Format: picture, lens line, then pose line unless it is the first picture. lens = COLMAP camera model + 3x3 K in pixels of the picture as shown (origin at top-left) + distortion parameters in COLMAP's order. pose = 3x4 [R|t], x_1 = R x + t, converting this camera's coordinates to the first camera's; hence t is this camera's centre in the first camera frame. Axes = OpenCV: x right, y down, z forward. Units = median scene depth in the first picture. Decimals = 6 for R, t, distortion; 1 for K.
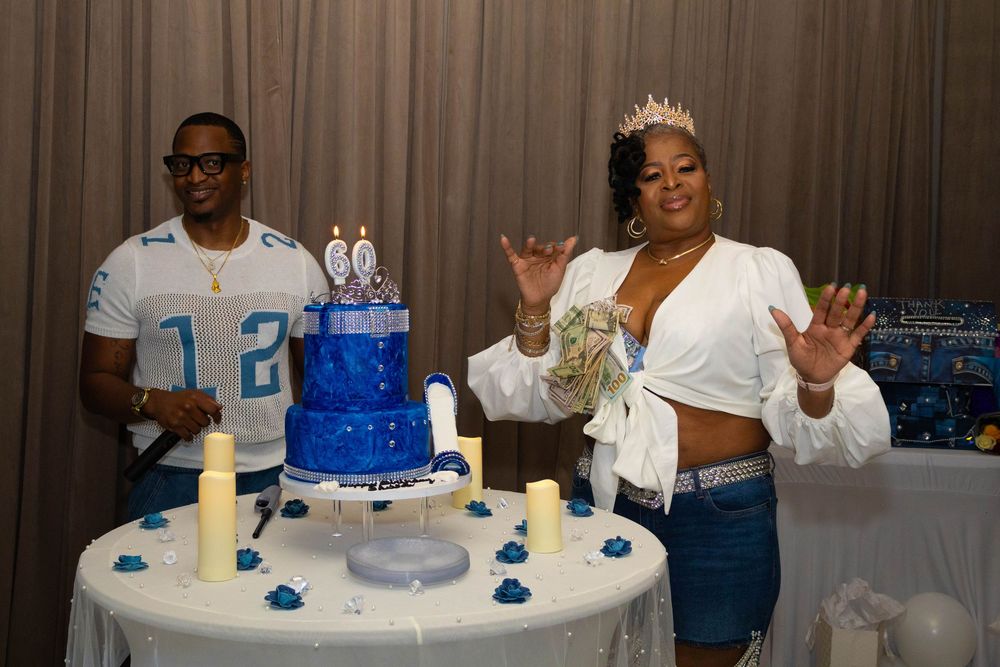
lens RADIAL K [[1208.0, 0, 500.7], [0, 1208.0, 336.4], [0, 0, 1]] dist [-0.004832, 0.000000]
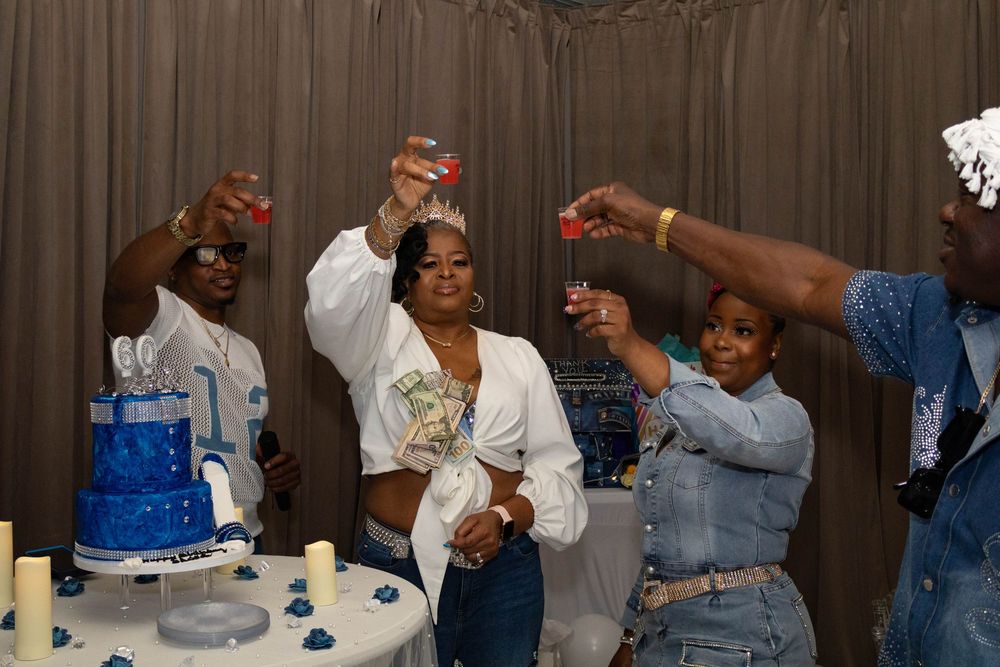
lens RADIAL K [[1208.0, 0, 499.1], [0, 1208.0, 330.4], [0, 0, 1]] dist [-0.004832, 0.000000]
pose [[0.948513, -0.024014, 0.315827, -0.160427], [0.038828, 0.998417, -0.040695, -0.027760], [-0.314350, 0.050863, 0.947944, -0.148659]]
